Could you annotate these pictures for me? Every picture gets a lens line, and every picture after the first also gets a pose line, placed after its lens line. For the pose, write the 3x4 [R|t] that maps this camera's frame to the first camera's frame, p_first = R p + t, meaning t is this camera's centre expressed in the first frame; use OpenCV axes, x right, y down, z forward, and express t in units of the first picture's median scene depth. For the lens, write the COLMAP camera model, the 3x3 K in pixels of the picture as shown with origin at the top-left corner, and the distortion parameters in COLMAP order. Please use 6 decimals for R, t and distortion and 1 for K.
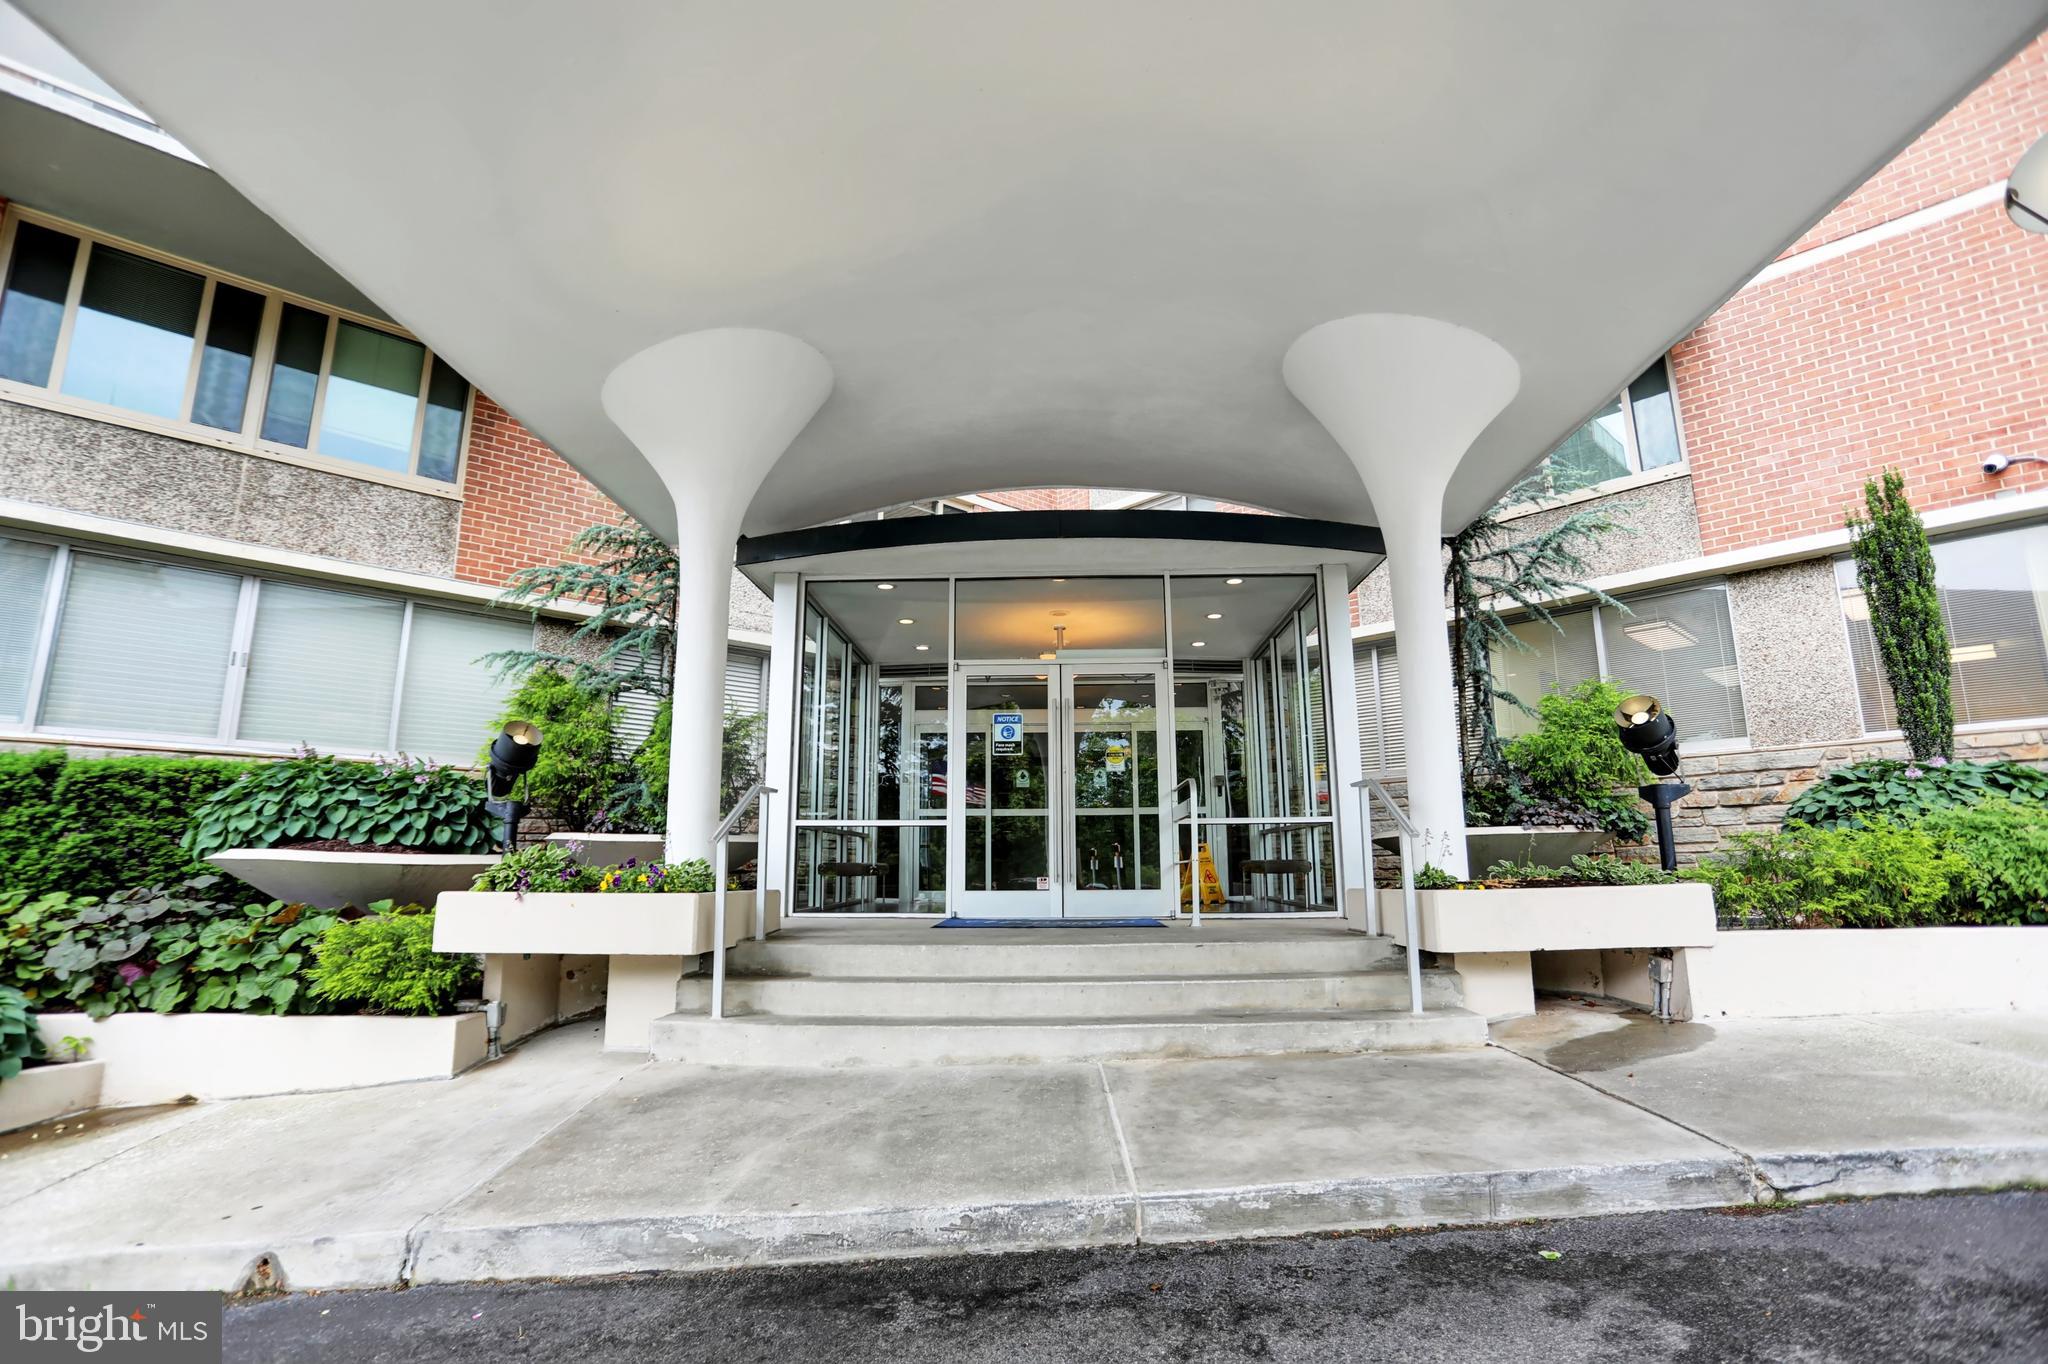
lens RADIAL K [[986.6, 0, 948.5], [0, 986.6, 685.9], [0, 0, 1]] dist [-0.027169, 0.000102]
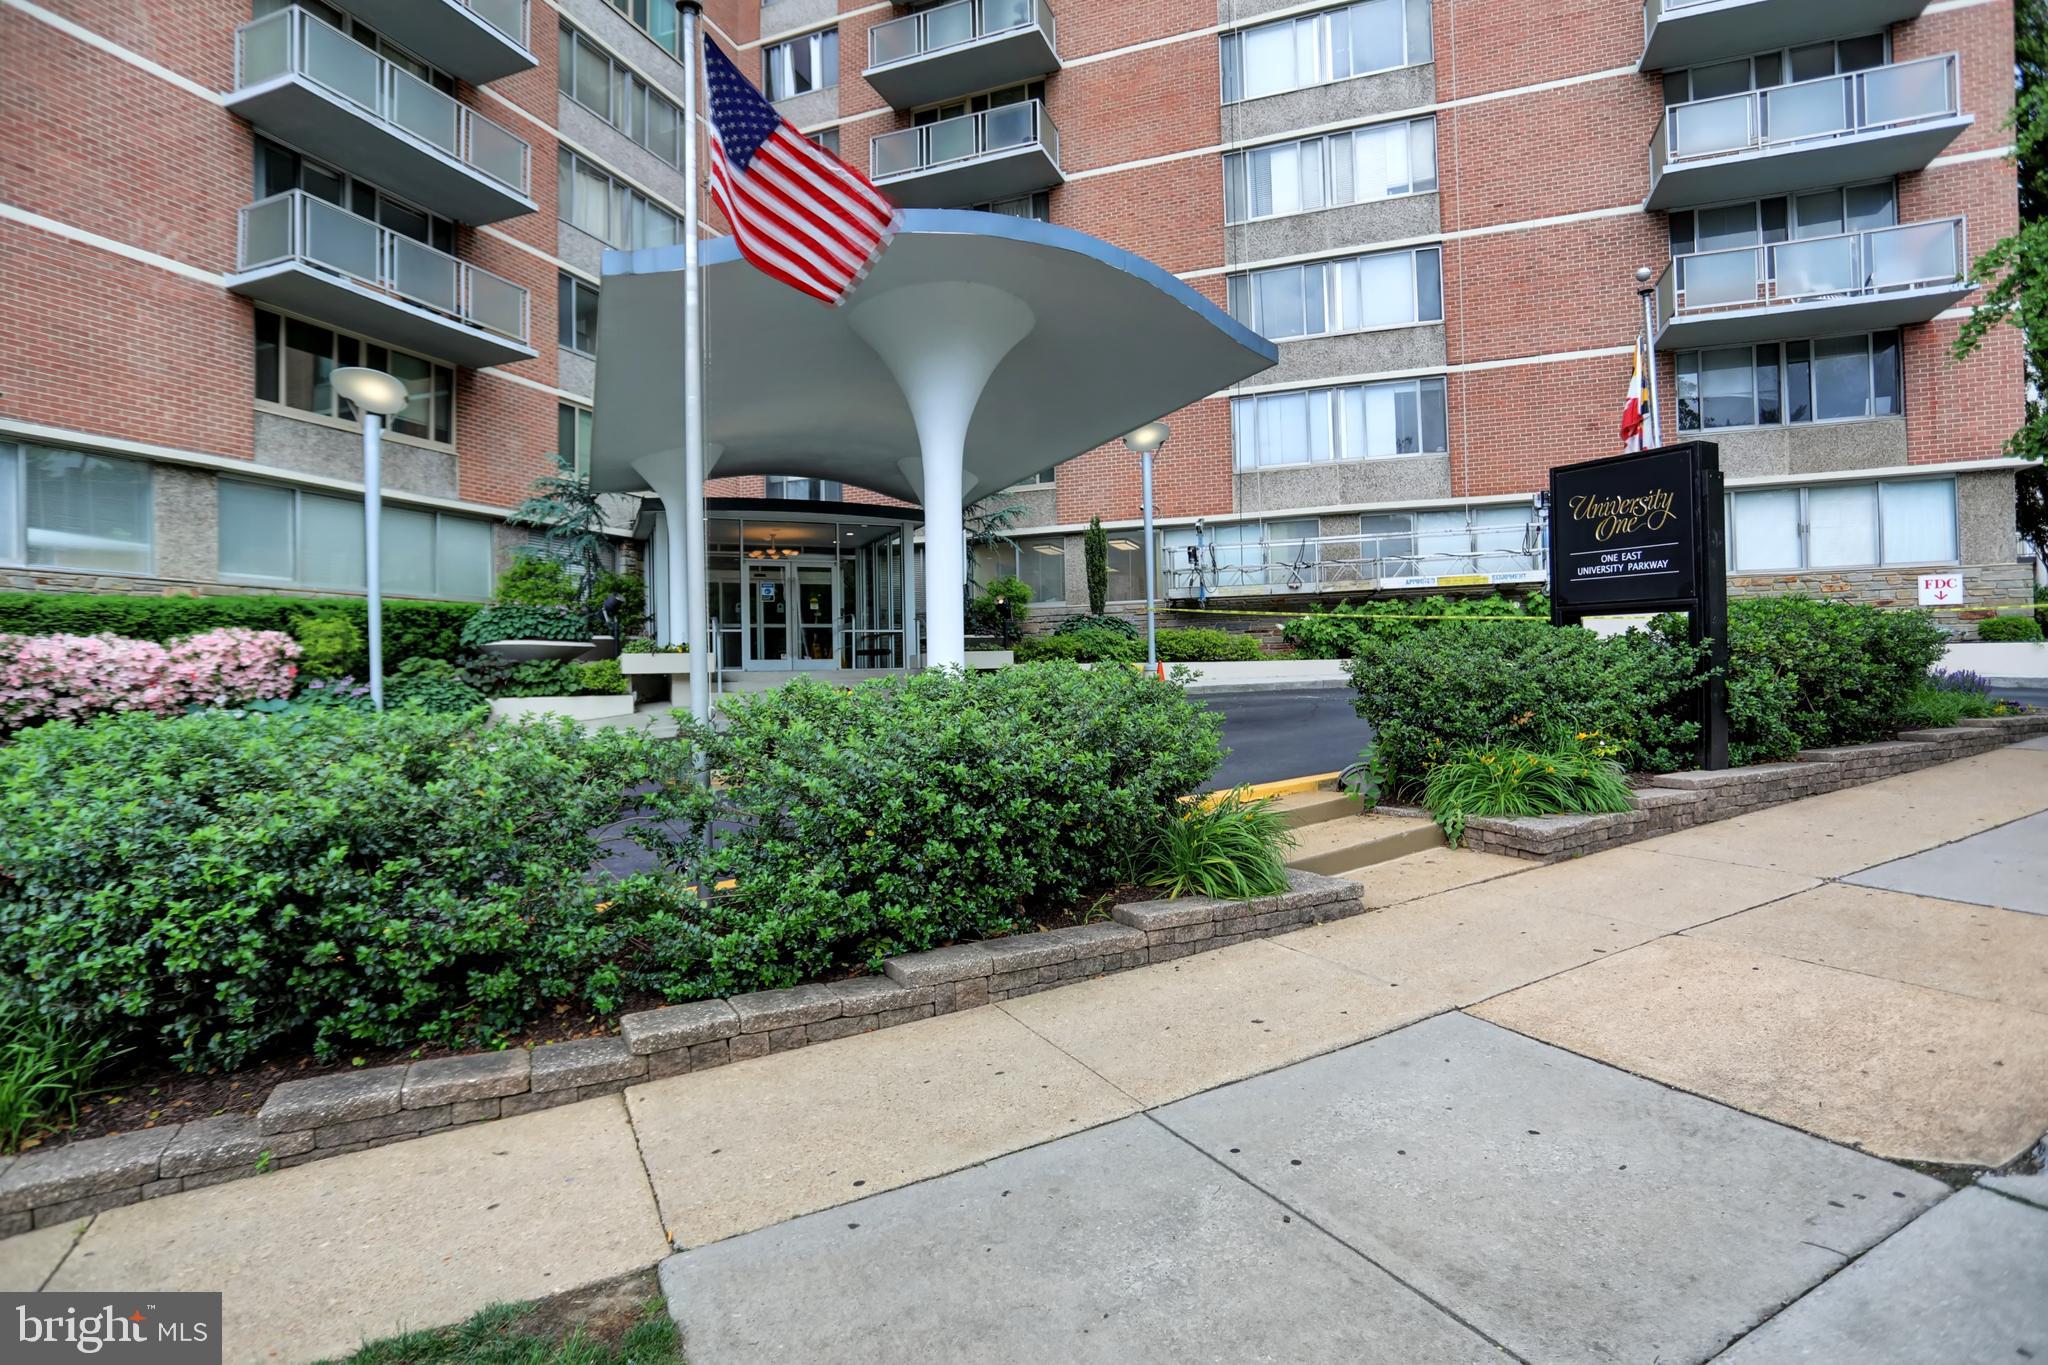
lens RADIAL K [[969.2, 0, 1029.6], [0, 969.2, 672.8], [0, 0, 1]] dist [-0.064653, 0.025598]
pose [[0.875697, -0.010304, 0.482751, -0.698776], [-0.080364, 0.982718, 0.166754, -0.267205], [-0.476126, -0.184821, 0.859735, -1.762681]]
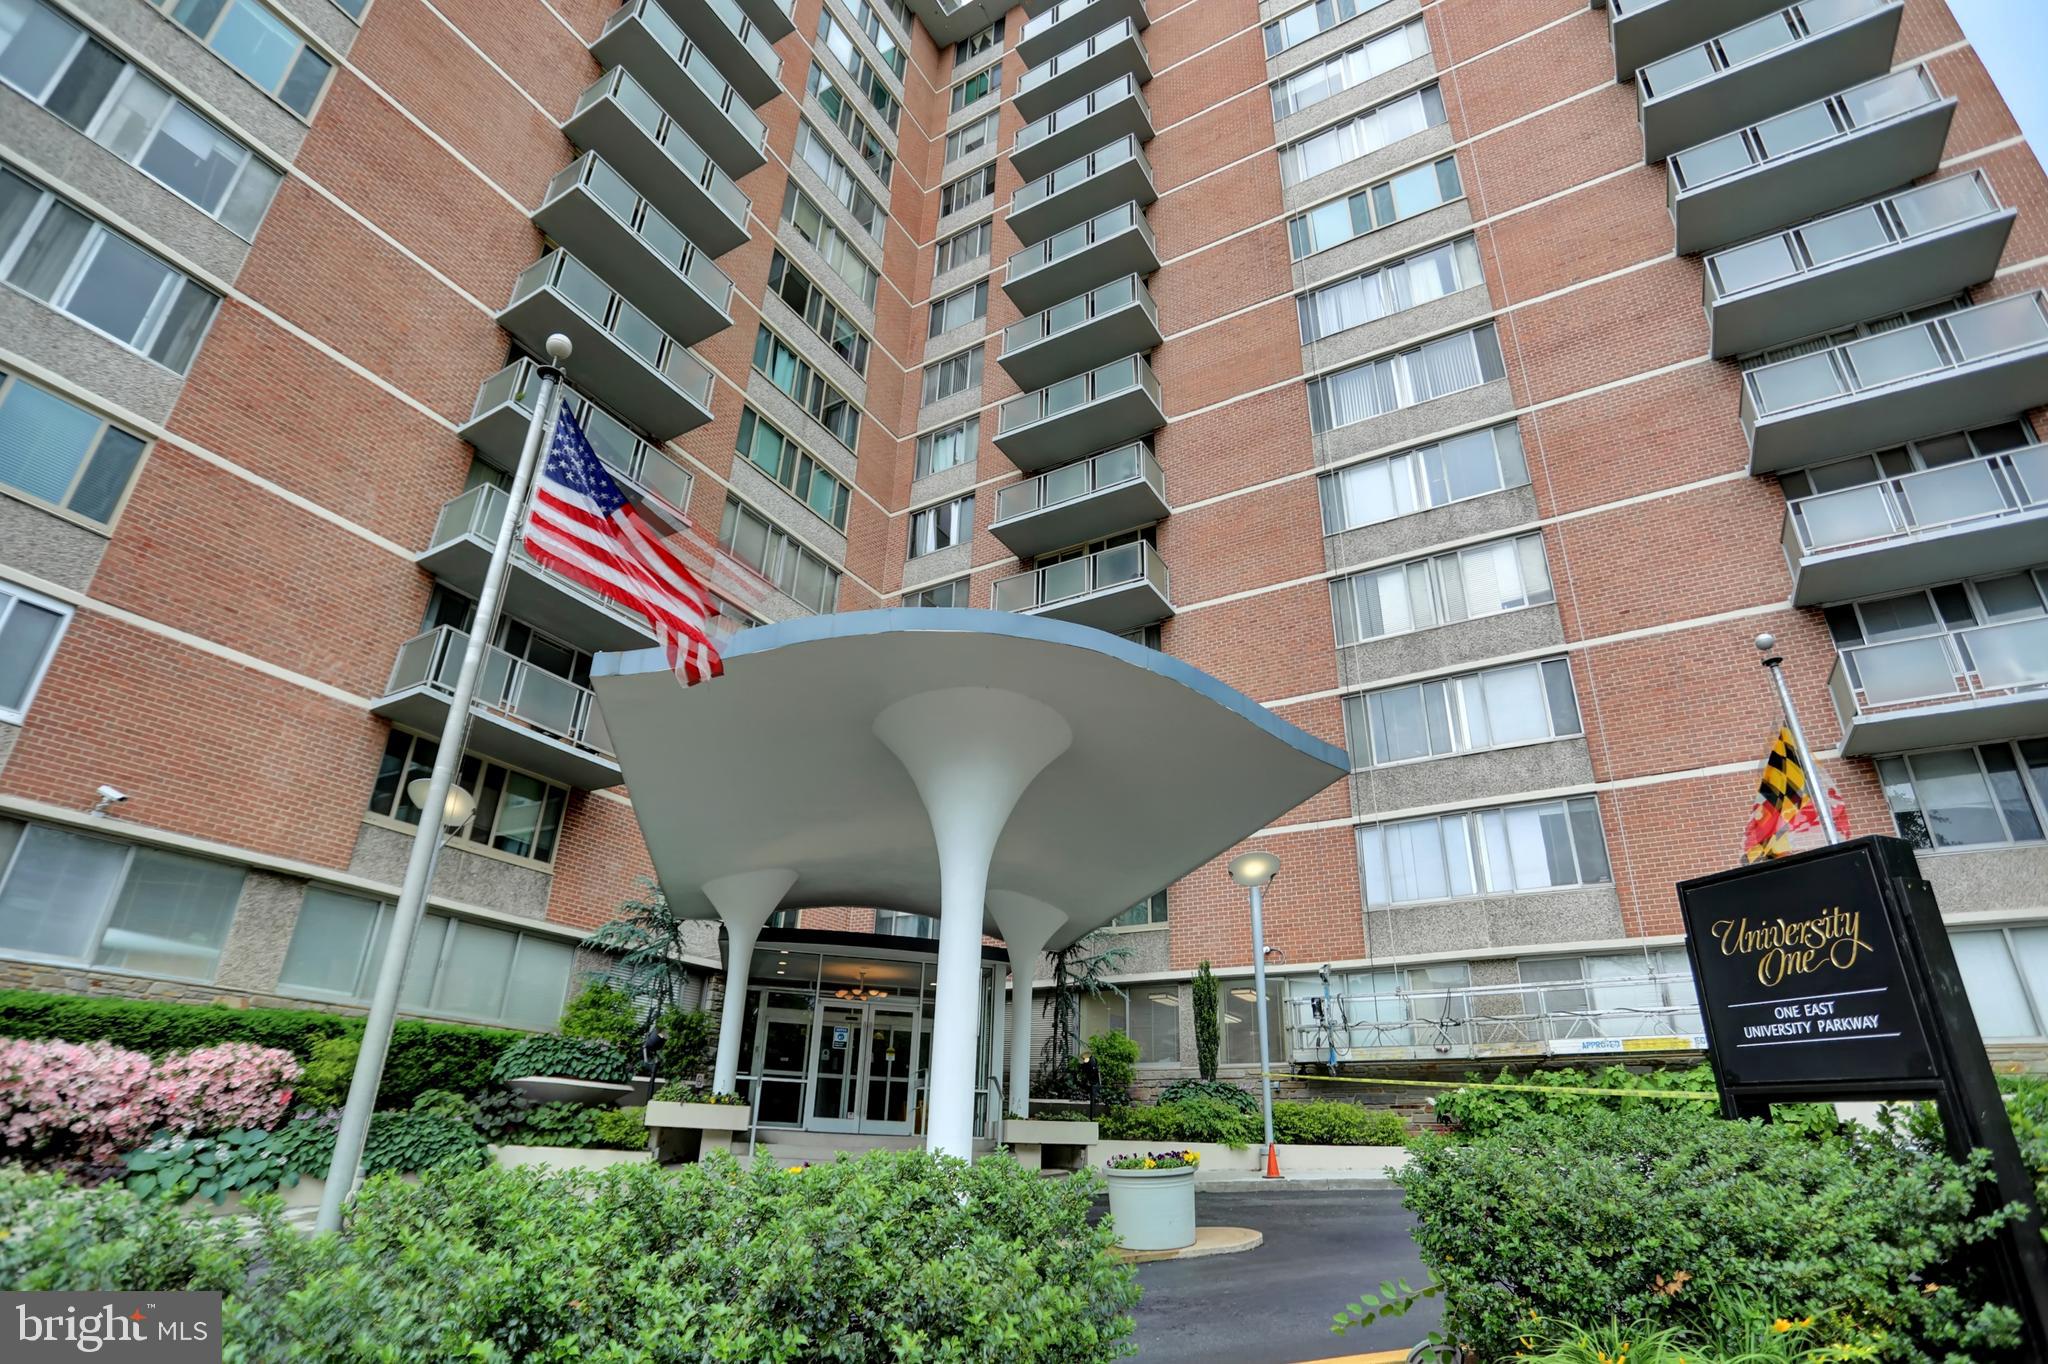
lens RADIAL K [[1037.5, 0, 1024.0], [0, 1037.5, 682.0], [0, 0, 1]] dist [-0.078141, 0.033566]
pose [[0.933413, 0.176526, 0.312376, -0.530846], [-0.102445, 0.965481, -0.239483, -0.268744], [-0.343868, 0.191535, 0.919276, -1.708540]]
